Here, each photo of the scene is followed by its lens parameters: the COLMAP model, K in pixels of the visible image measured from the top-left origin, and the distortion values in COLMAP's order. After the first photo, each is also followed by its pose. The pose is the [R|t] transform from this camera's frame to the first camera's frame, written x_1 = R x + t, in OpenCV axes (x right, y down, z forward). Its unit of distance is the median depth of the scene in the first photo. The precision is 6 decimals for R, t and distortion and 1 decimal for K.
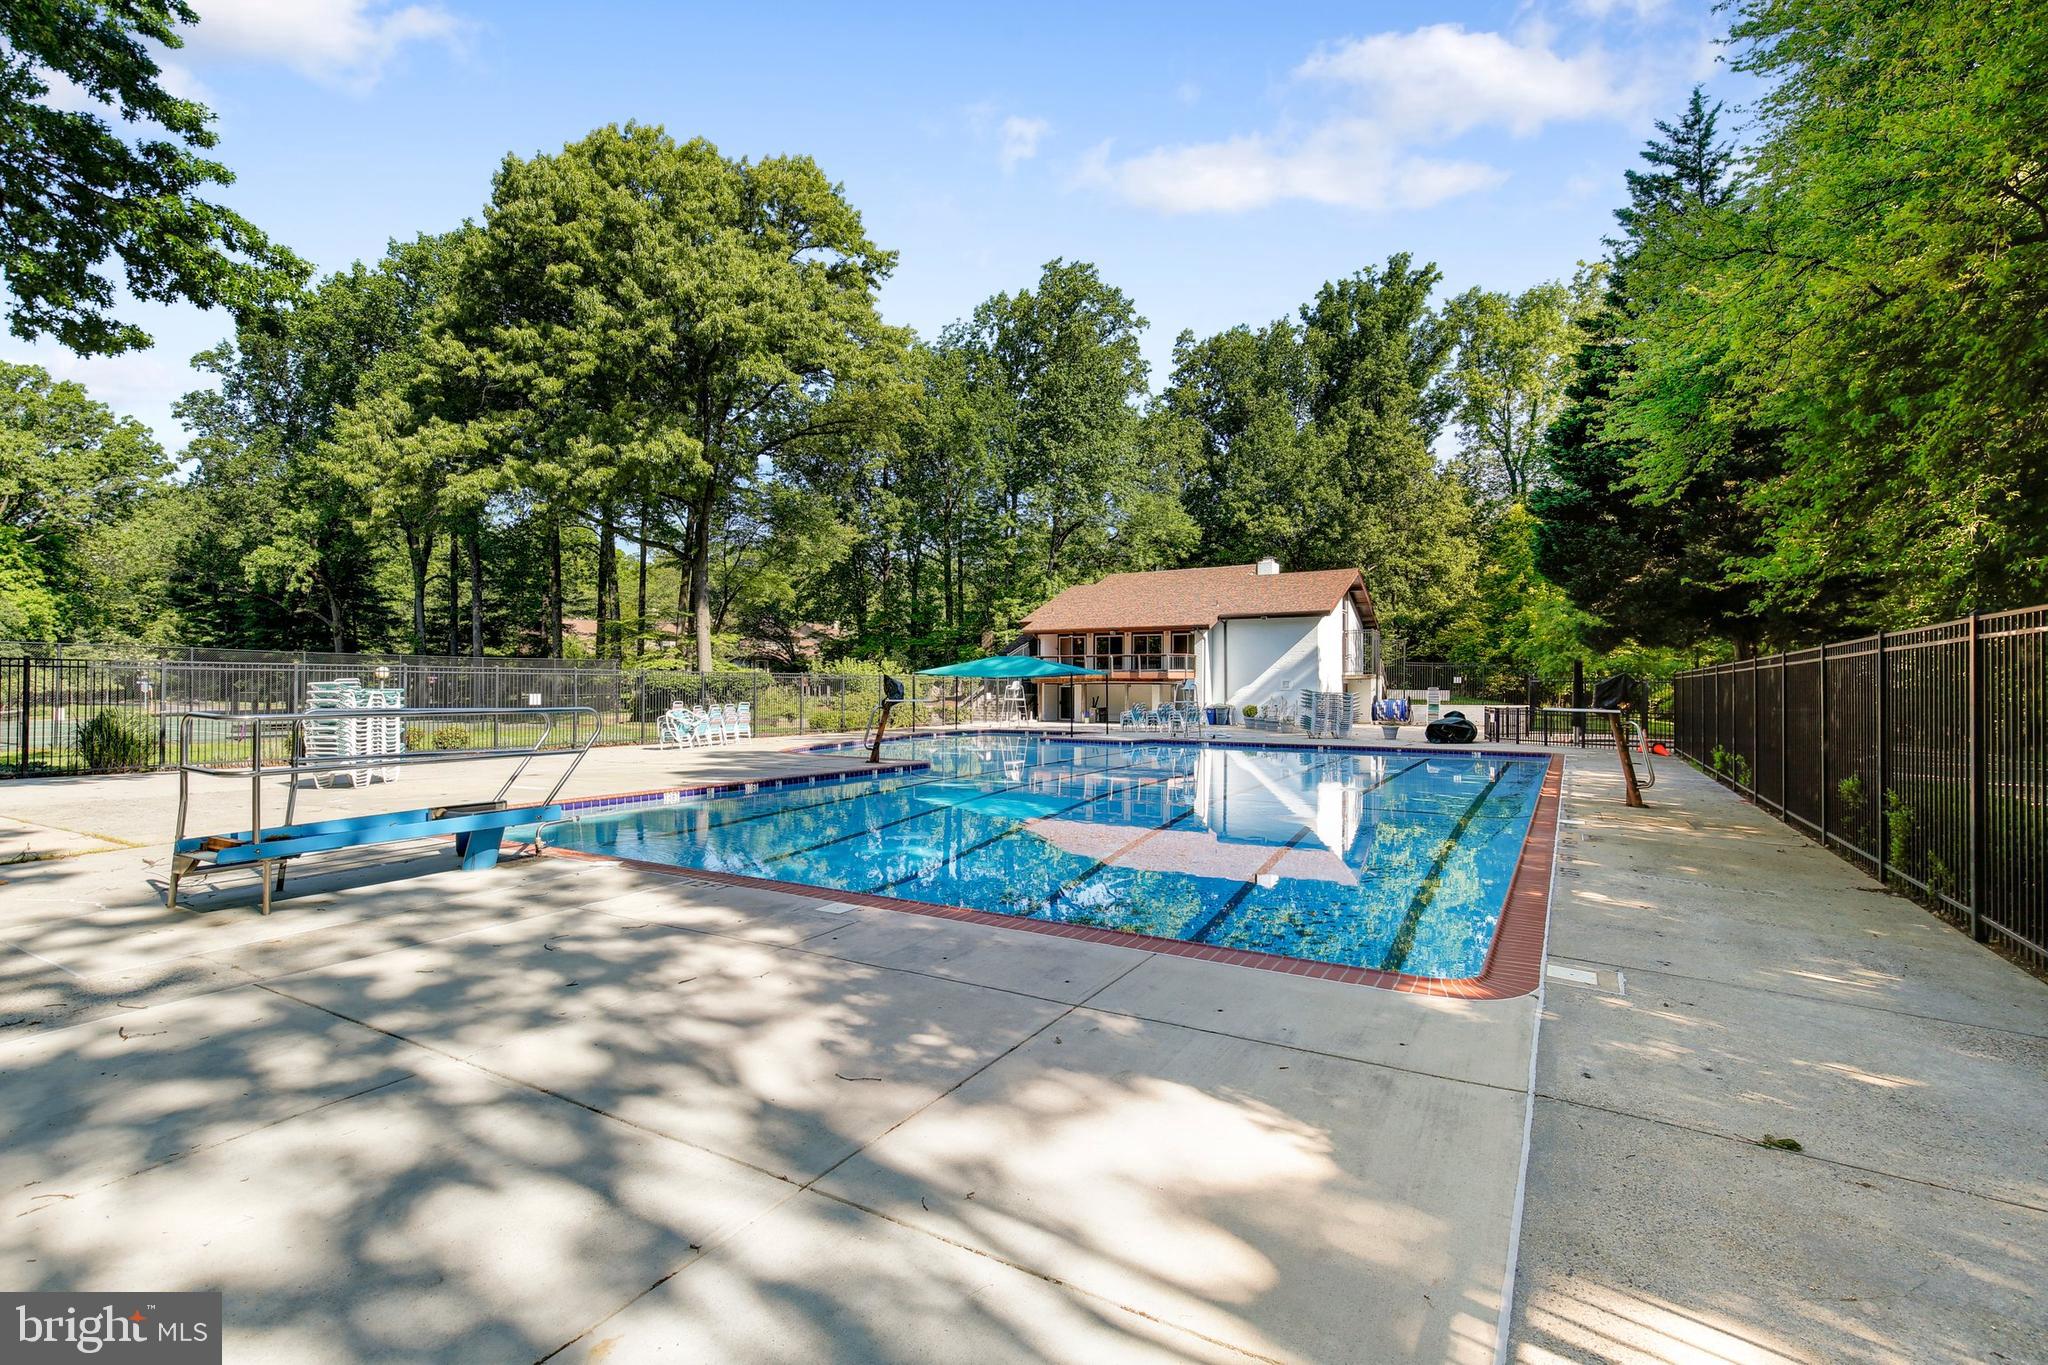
lens RADIAL K [[924.2, 0, 1024.0], [0, 924.2, 682.5], [0, 0, 1]] dist [-0.011129, 0.000428]
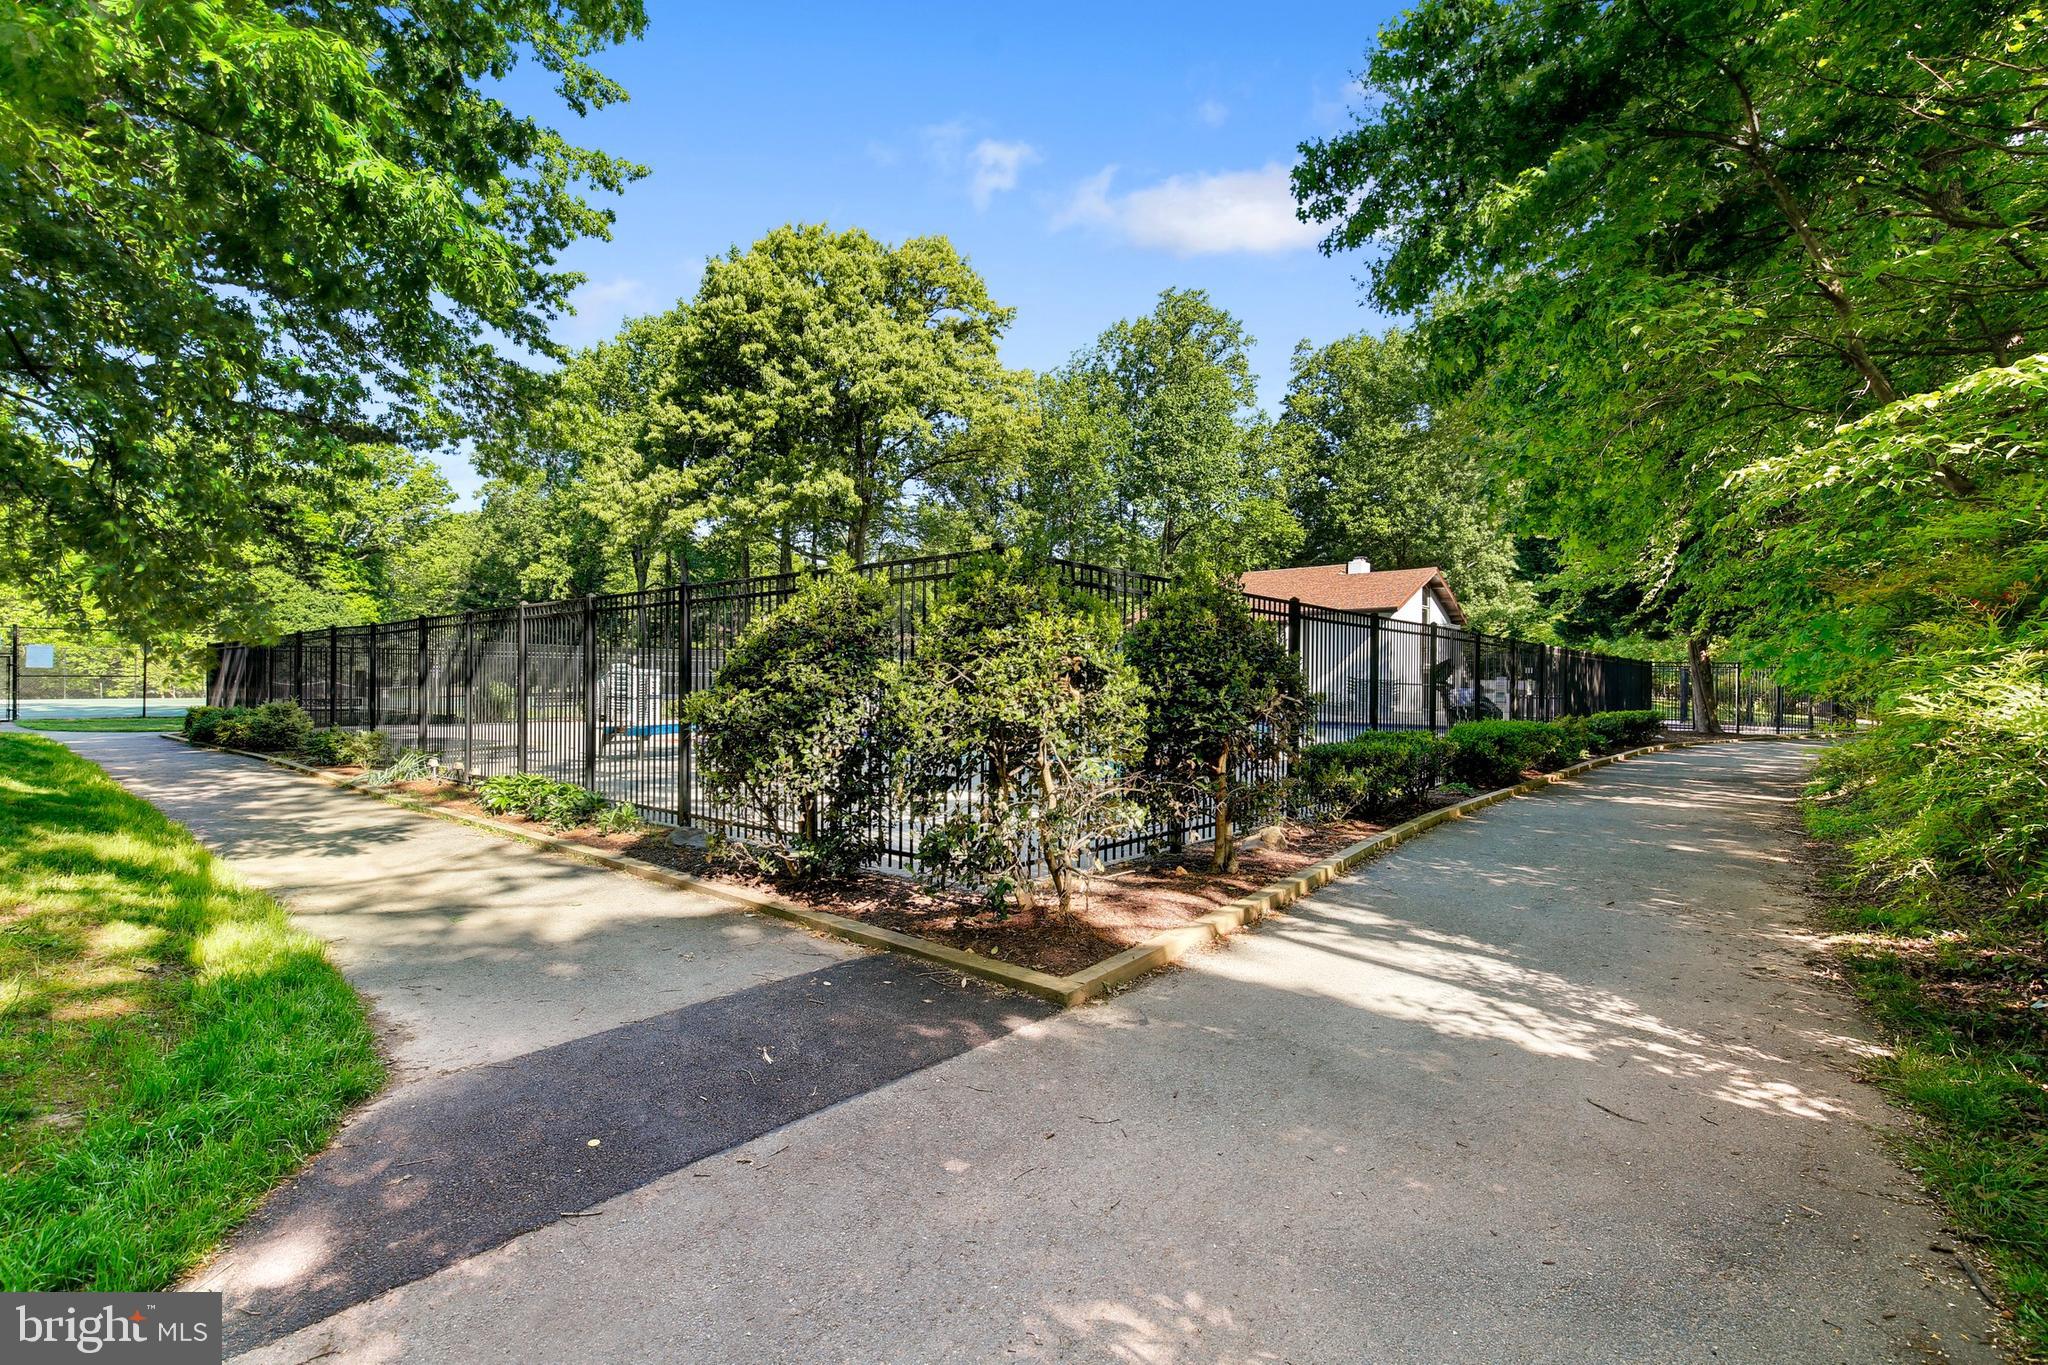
lens RADIAL K [[924.2, 0, 1024.0], [0, 924.2, 682.5], [0, 0, 1]] dist [-0.011129, 0.000428]
pose [[0.984771, 0.005332, -0.173775, 0.093946], [-0.004020, 0.999961, 0.007899, 0.006607], [0.173811, -0.007080, 0.984754, -0.195134]]
